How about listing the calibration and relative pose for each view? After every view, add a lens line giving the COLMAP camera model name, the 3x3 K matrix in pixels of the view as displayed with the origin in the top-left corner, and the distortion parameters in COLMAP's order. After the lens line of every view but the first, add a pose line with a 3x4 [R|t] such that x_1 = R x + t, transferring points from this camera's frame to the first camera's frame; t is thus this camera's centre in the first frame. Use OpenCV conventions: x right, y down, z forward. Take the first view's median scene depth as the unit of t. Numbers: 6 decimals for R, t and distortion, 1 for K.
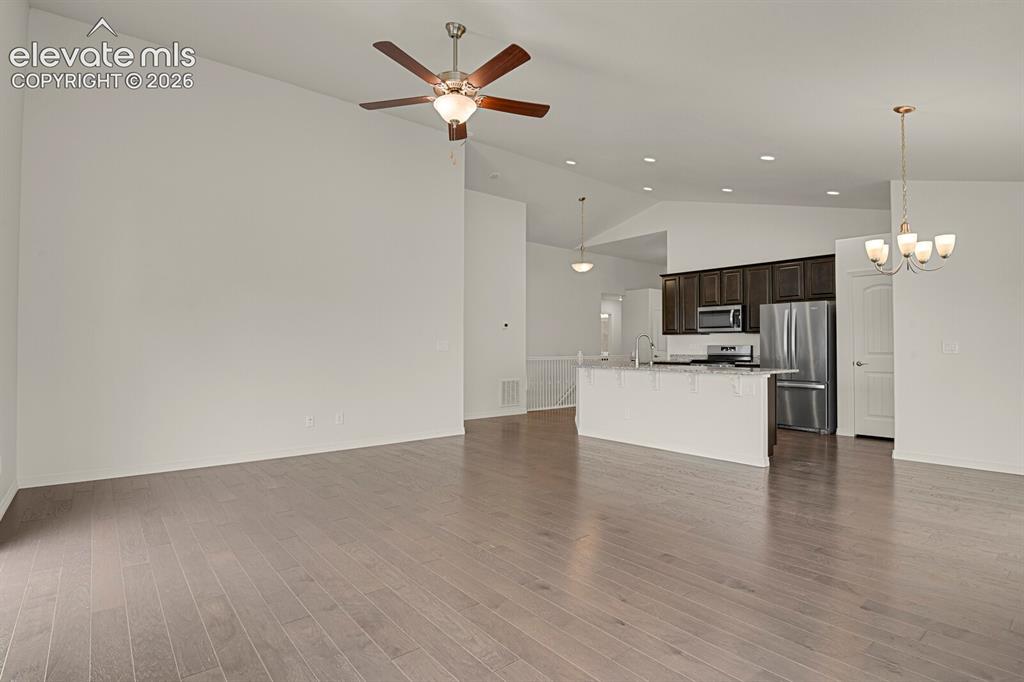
lens RADIAL K [[505.2, 0, 512.0], [0, 505.2, 341.0], [0, 0, 1]] dist [-0.004377, -0.000497]
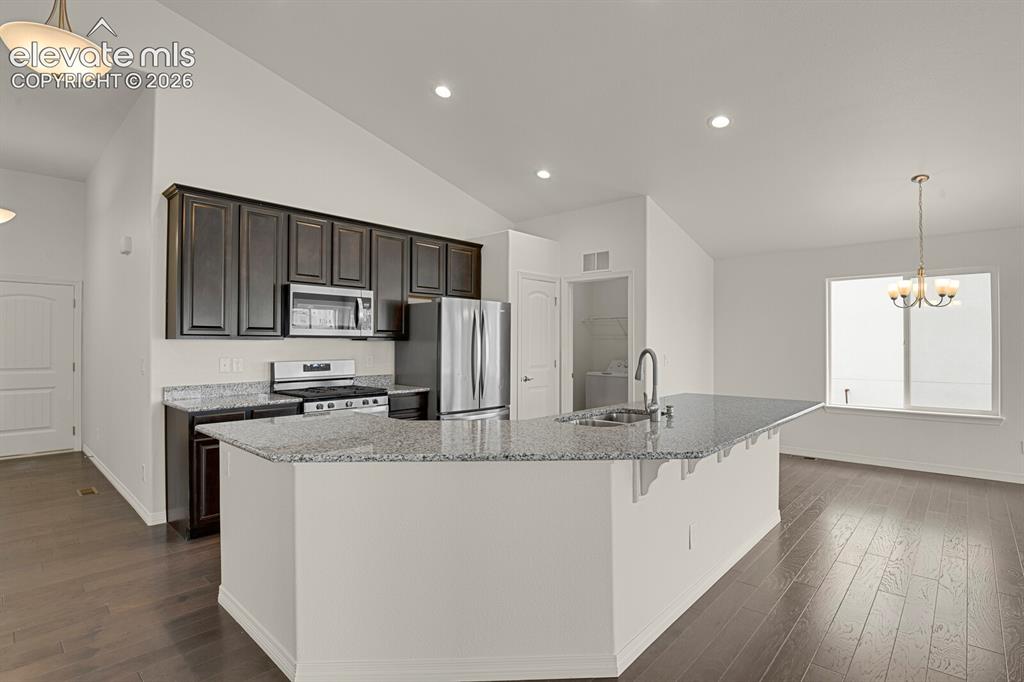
lens RADIAL K [[506.7, 0, 496.2], [0, 506.7, 340.9], [0, 0, 1]] dist [0.019557, 0.000292]
pose [[-0.122151, 0.002427, 0.992509, -0.138418], [-0.009006, 0.999953, -0.003553, -0.013489], [-0.992471, -0.009372, -0.122123, 0.925930]]
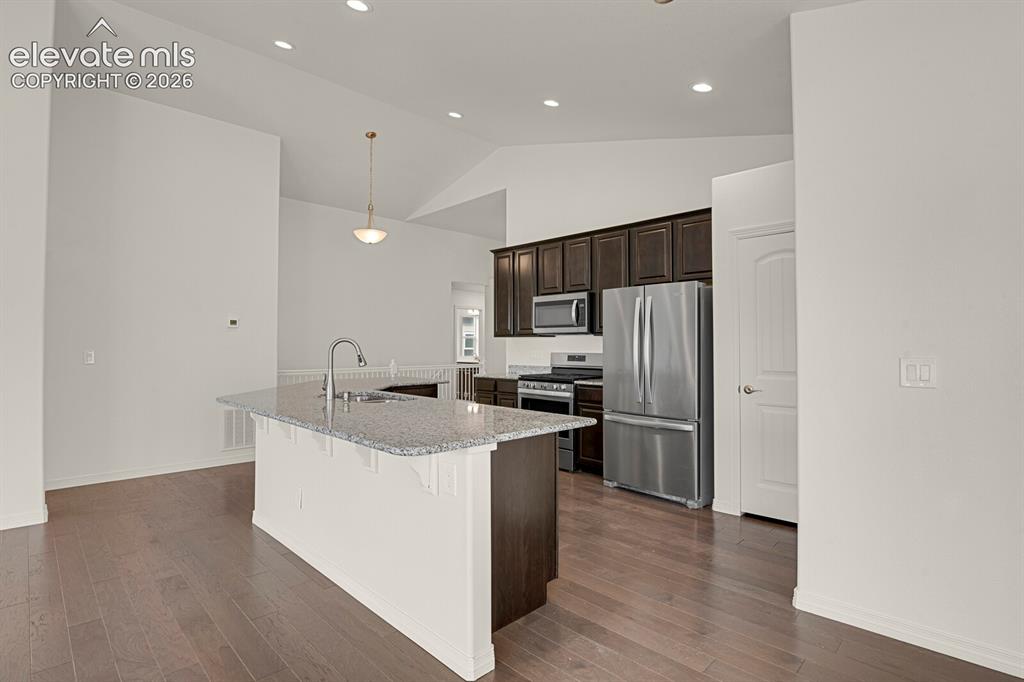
lens RADIAL K [[506.7, 0, 496.2], [0, 506.7, 340.9], [0, 0, 1]] dist [0.019557, 0.000292]
pose [[0.997555, -0.001828, 0.069861, 0.289472], [0.001609, 0.999994, 0.003187, -0.010466], [-0.069867, -0.003067, 0.997552, 0.352273]]
